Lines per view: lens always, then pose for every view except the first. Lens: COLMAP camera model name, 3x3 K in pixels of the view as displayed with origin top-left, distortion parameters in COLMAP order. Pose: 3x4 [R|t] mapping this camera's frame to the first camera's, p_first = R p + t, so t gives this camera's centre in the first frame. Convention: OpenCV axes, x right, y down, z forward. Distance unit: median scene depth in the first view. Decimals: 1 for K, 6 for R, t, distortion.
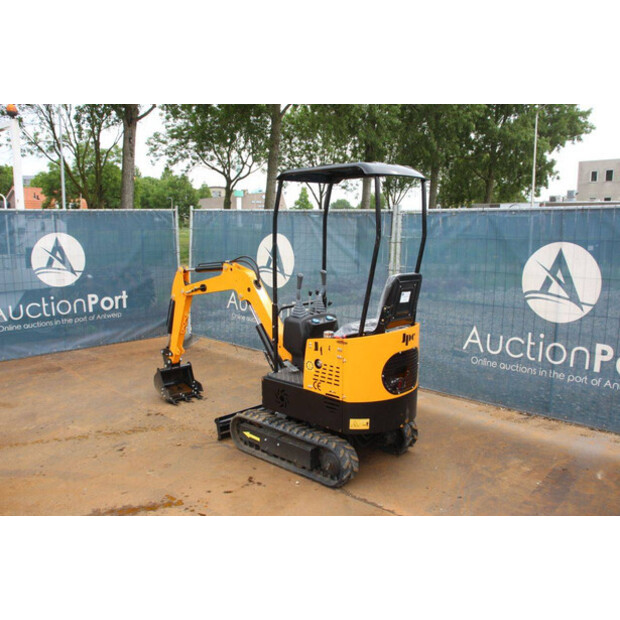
lens RADIAL K [[566.9, 0, 313.9], [0, 566.9, 308.4], [0, 0, 1]] dist [-0.148217, 0.194114]
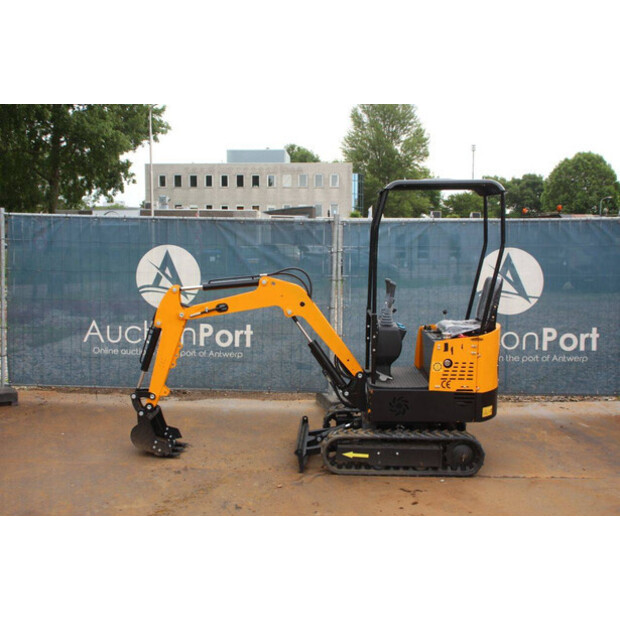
lens RADIAL K [[680.8, 0, 309.0], [0, 680.8, 319.7], [0, 0, 1]] dist [-0.027722, 0.045532]
pose [[0.760348, -0.077412, 0.644886, -0.890914], [0.093644, 0.995564, 0.009096, -0.018329], [-0.642730, 0.053474, 0.764225, 0.159647]]
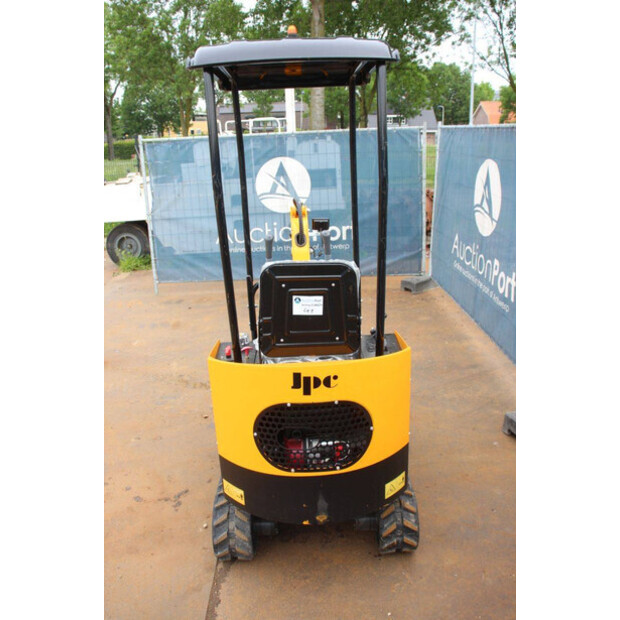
lens RADIAL K [[546.8, 0, 312.9], [0, 546.8, 306.9], [0, 0, 1]] dist [-0.164974, 0.203770]
pose [[0.689697, 0.185937, -0.699818, 0.443265], [-0.071738, 0.979260, 0.189482, -0.097774], [0.720536, -0.080481, 0.688732, 0.571069]]
